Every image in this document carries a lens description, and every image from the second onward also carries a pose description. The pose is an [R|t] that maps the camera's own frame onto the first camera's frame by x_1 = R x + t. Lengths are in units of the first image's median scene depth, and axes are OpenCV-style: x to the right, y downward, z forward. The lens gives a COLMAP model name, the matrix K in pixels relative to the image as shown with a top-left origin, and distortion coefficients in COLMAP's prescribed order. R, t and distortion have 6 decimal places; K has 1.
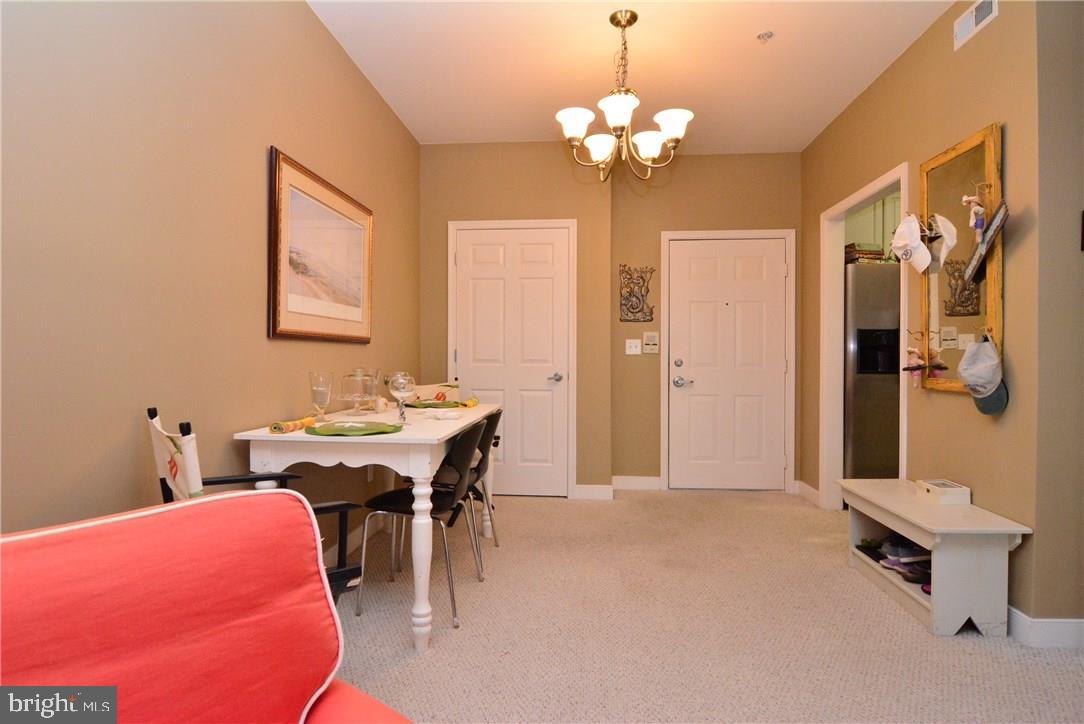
lens RADIAL K [[588.0, 0, 544.2], [0, 588.0, 360.6], [0, 0, 1]] dist [-0.010206, -0.009460]
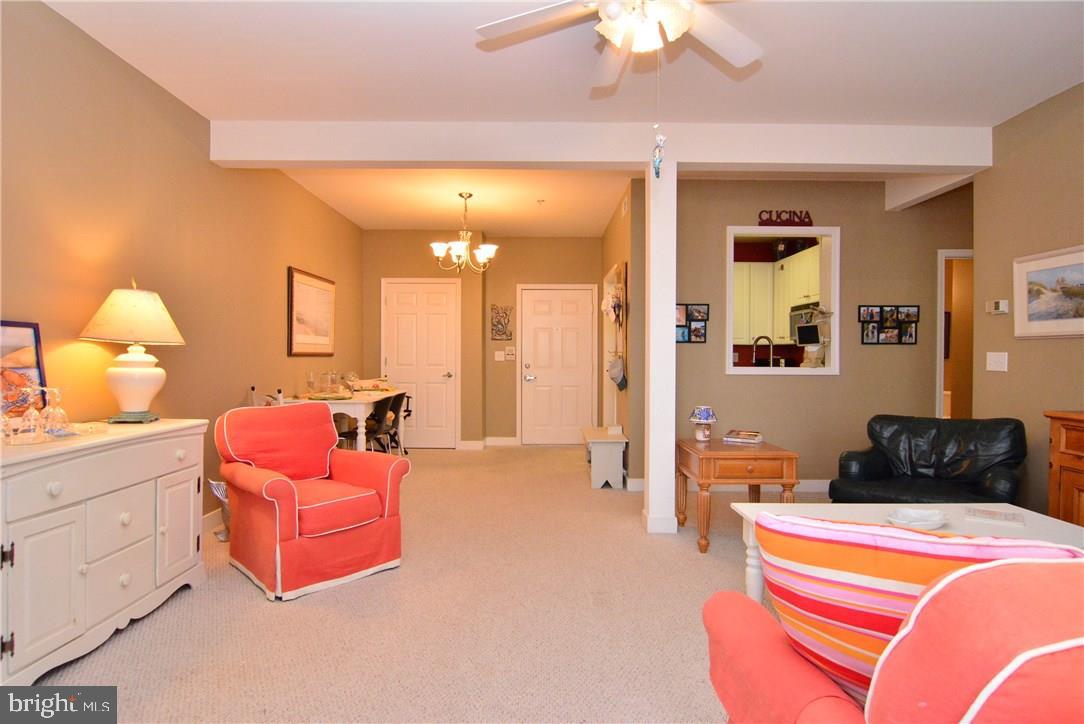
lens RADIAL K [[588.0, 0, 542.9], [0, 588.0, 356.2], [0, 0, 1]] dist [-0.010206, -0.009460]
pose [[0.996822, 0.001673, 0.079638, 0.191921], [-0.001295, 0.999988, -0.004802, -0.020679], [-0.079645, 0.004684, 0.996812, -0.815194]]
